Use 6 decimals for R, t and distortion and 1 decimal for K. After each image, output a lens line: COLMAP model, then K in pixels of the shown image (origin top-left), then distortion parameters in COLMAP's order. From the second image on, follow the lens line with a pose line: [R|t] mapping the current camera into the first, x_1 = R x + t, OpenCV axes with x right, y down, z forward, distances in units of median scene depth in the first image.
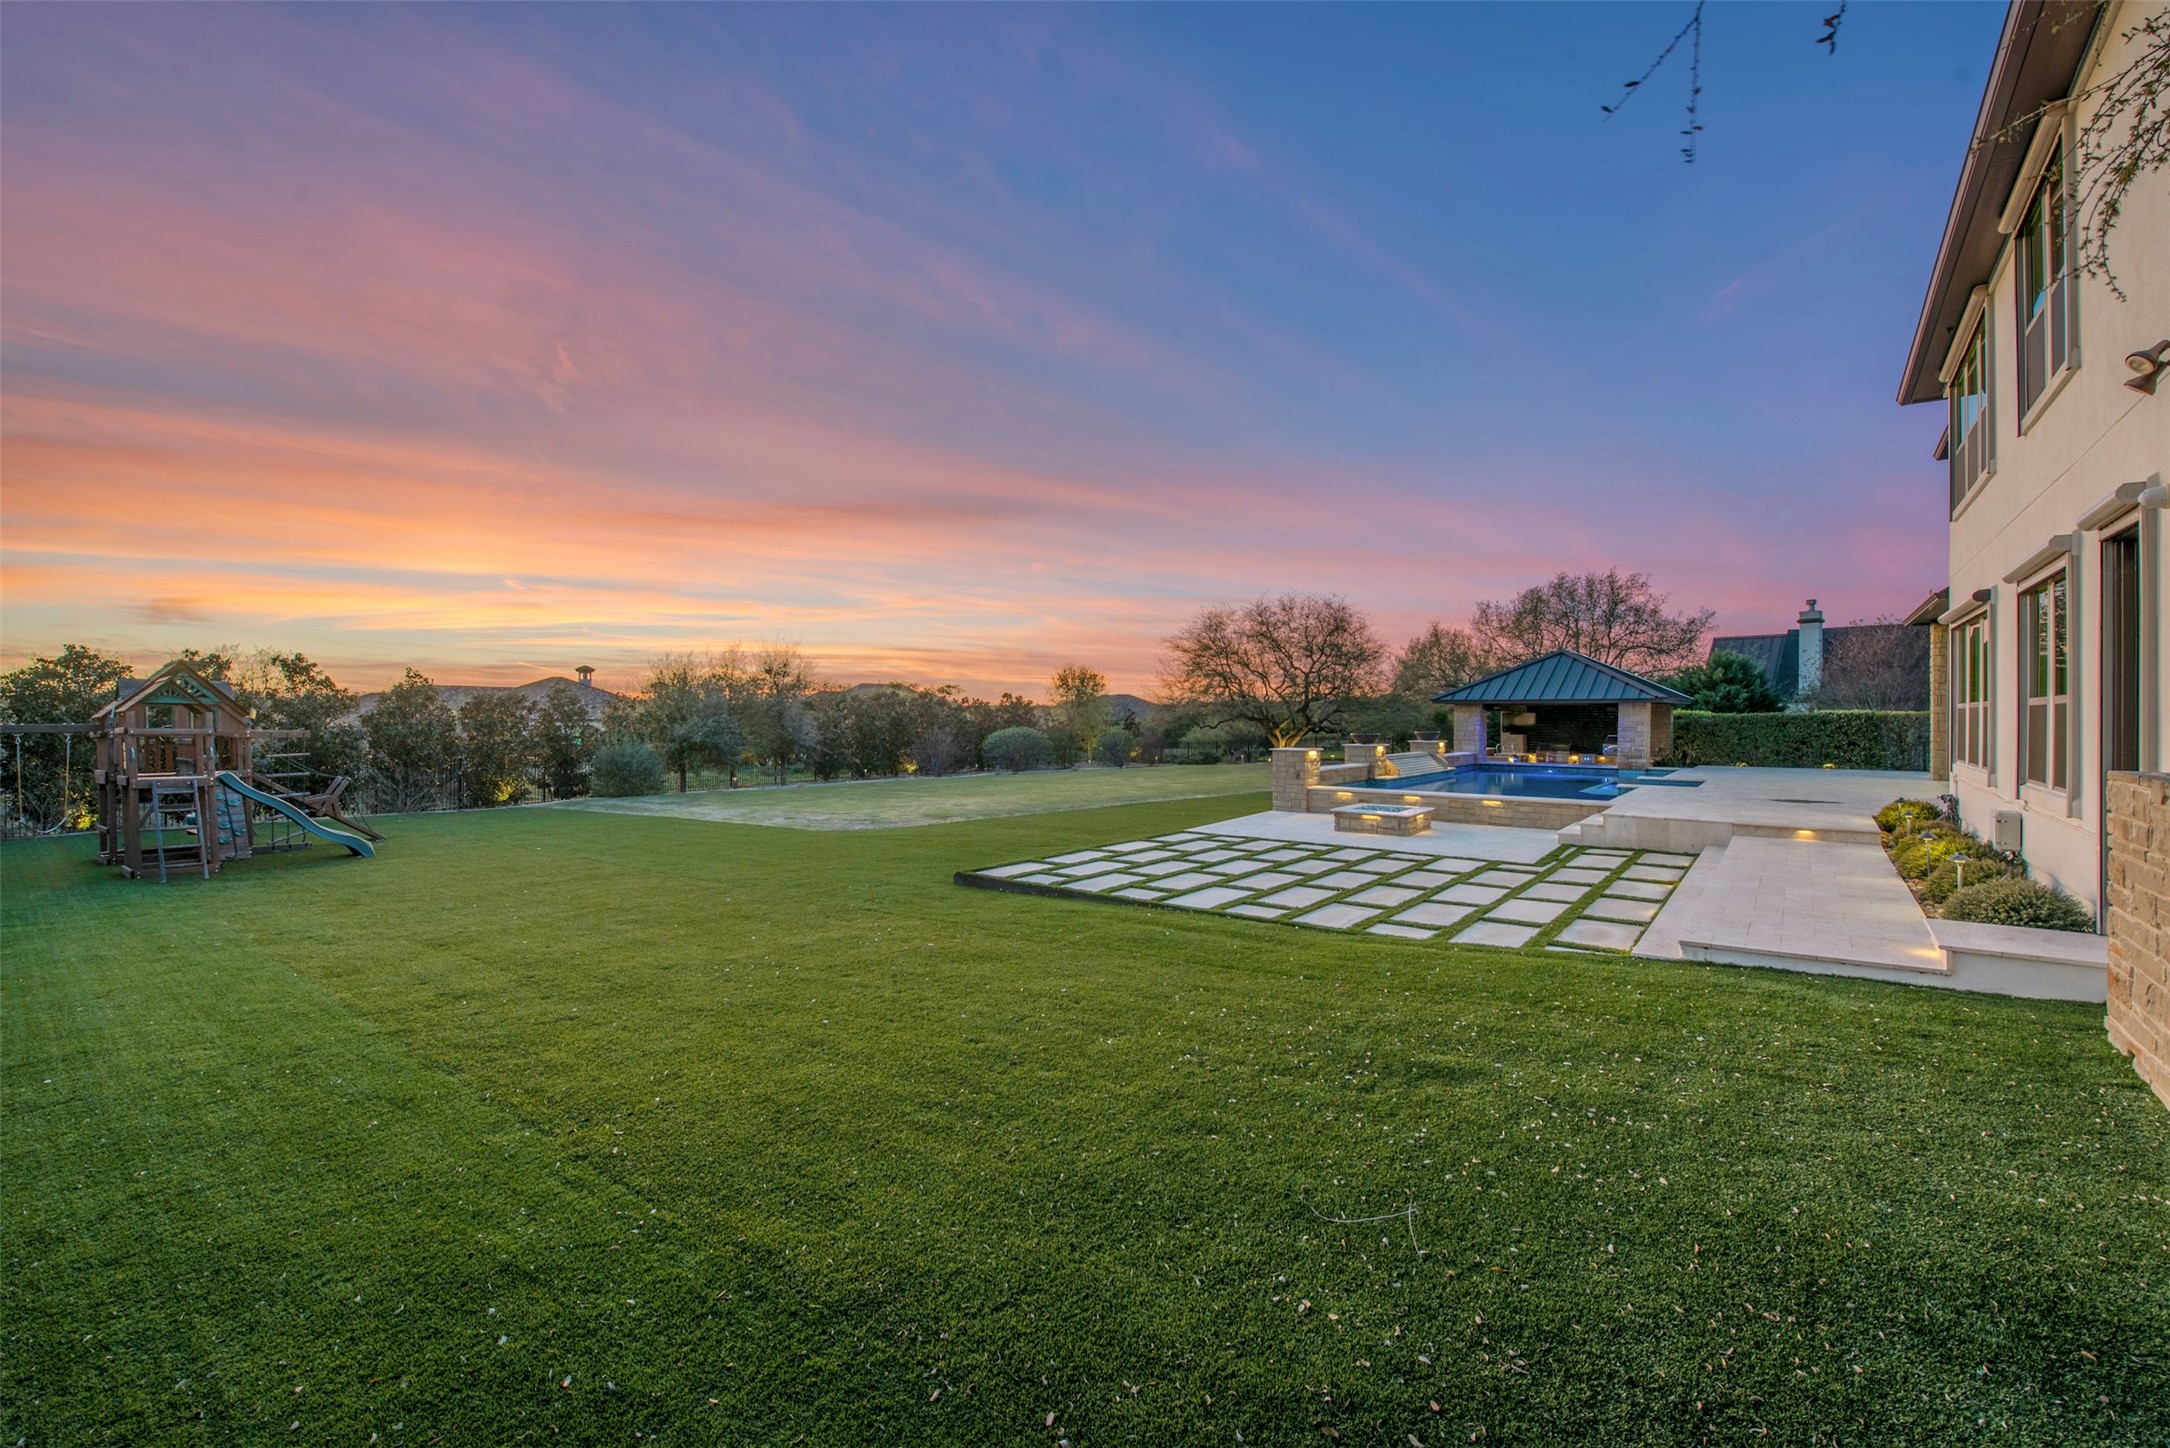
lens RADIAL K [[893.8, 0, 1085.5], [0, 893.8, 715.1], [0, 0, 1]] dist [-0.008779, -0.000574]
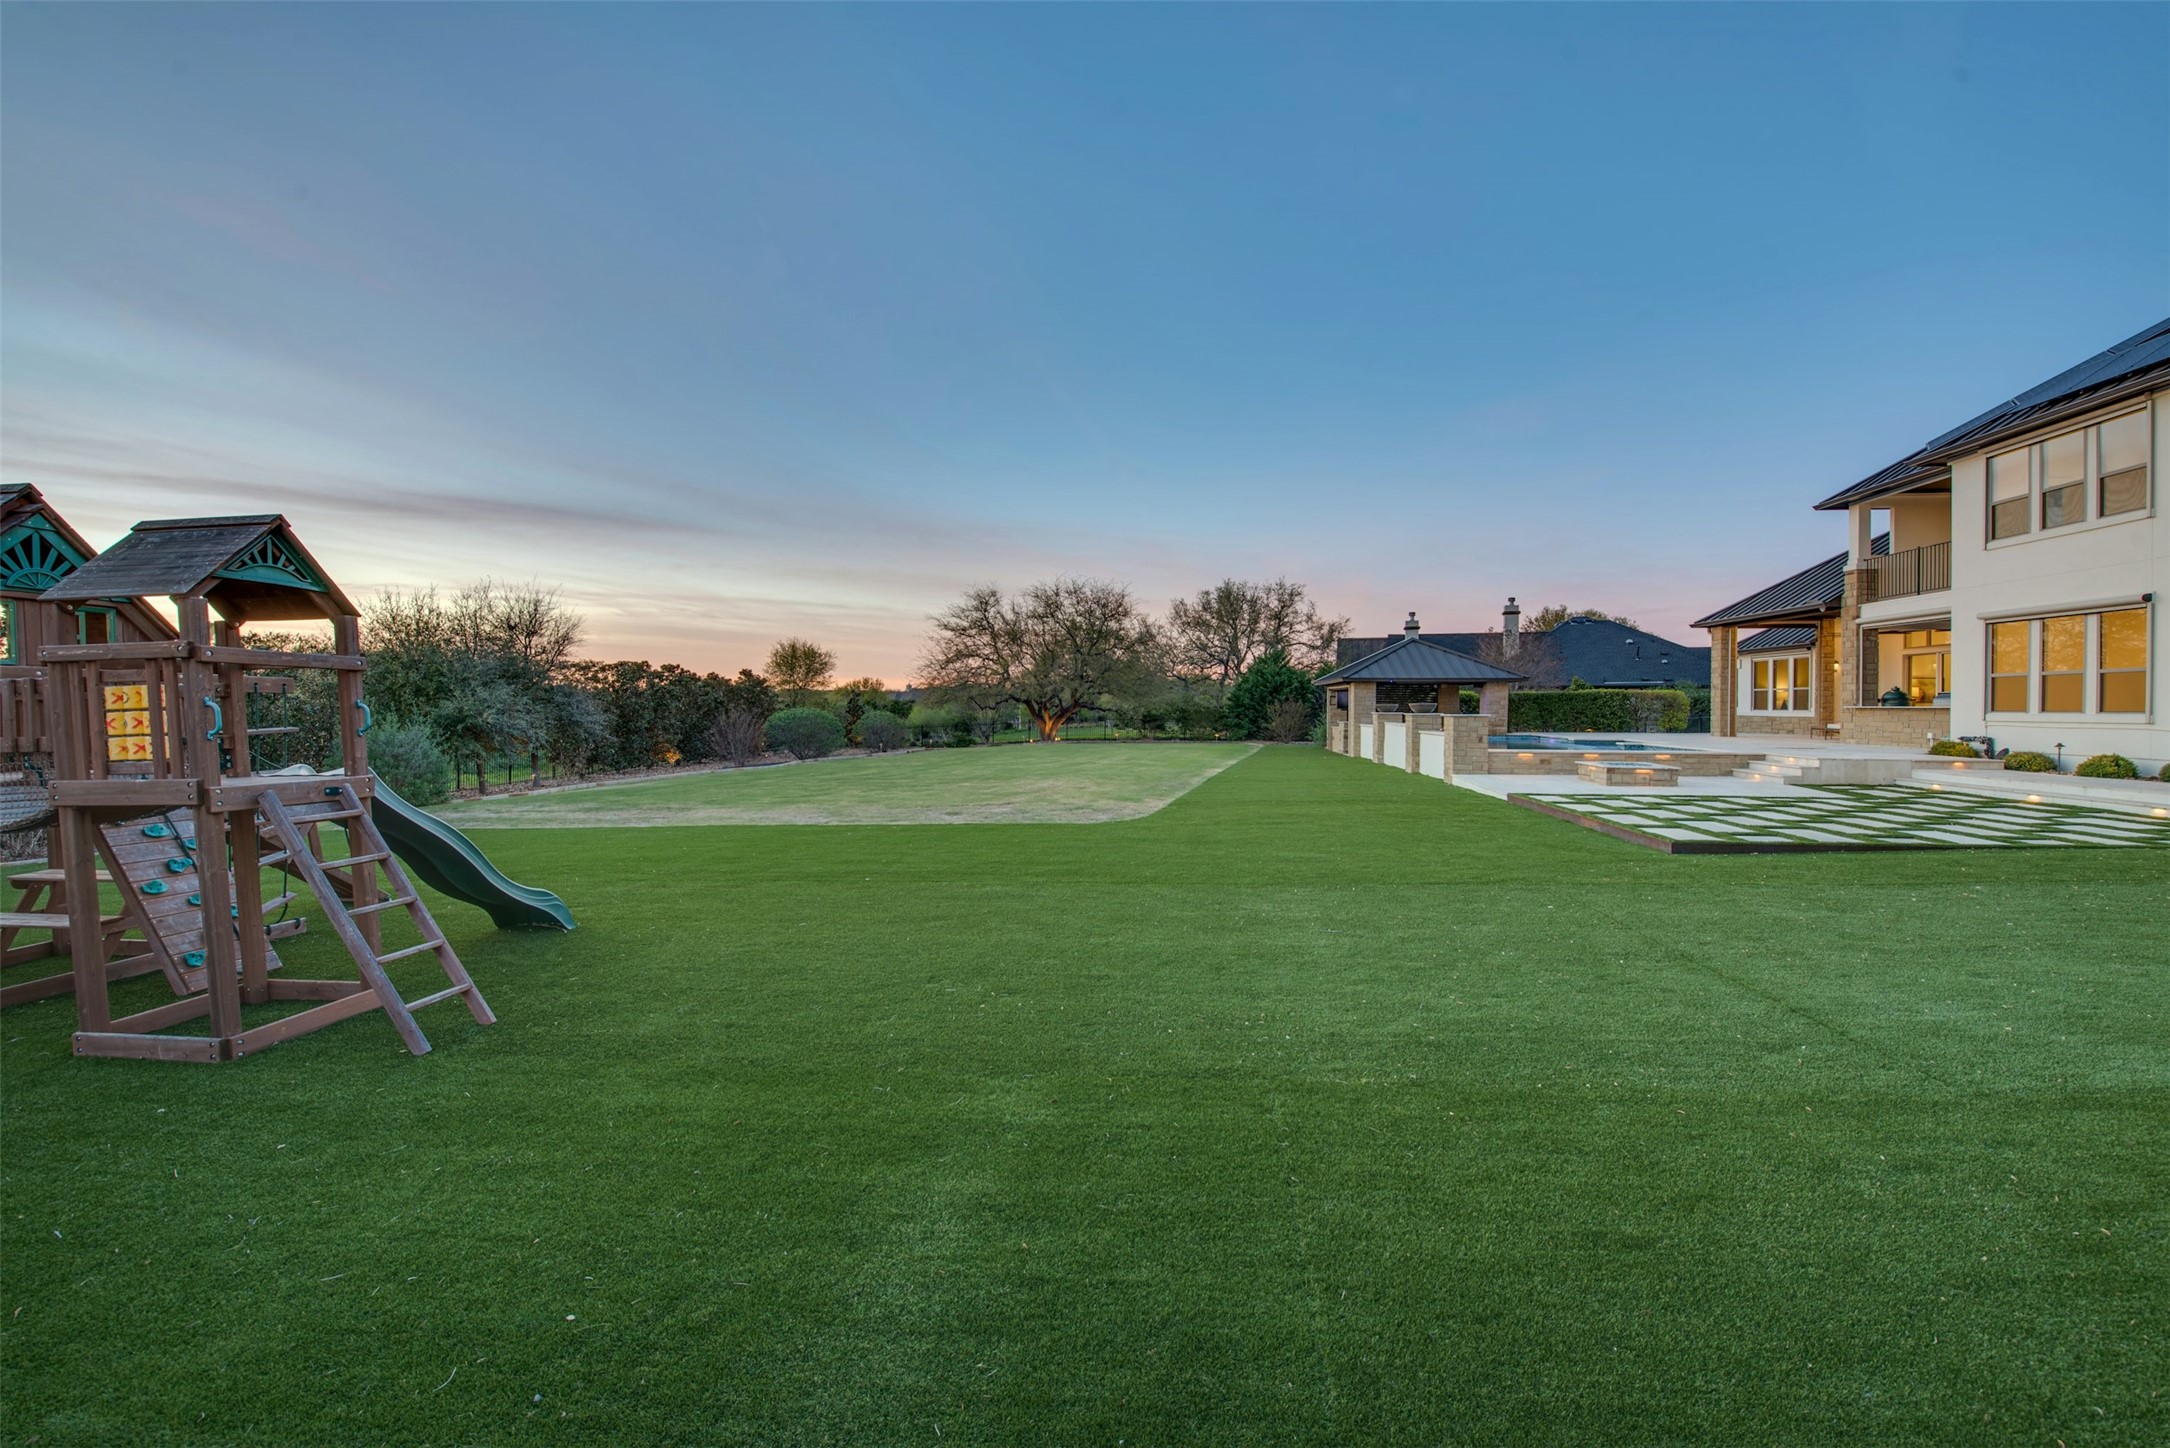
lens RADIAL K [[865.0, 0, 1085.0], [0, 865.0, 724.0], [0, 0, 1]] dist [-0.018666, -0.000088]
pose [[0.853857, -0.007919, 0.520447, -0.269657], [-0.003048, 0.999791, 0.020213, 0.012395], [-0.520499, -0.018846, 0.853654, 0.152402]]
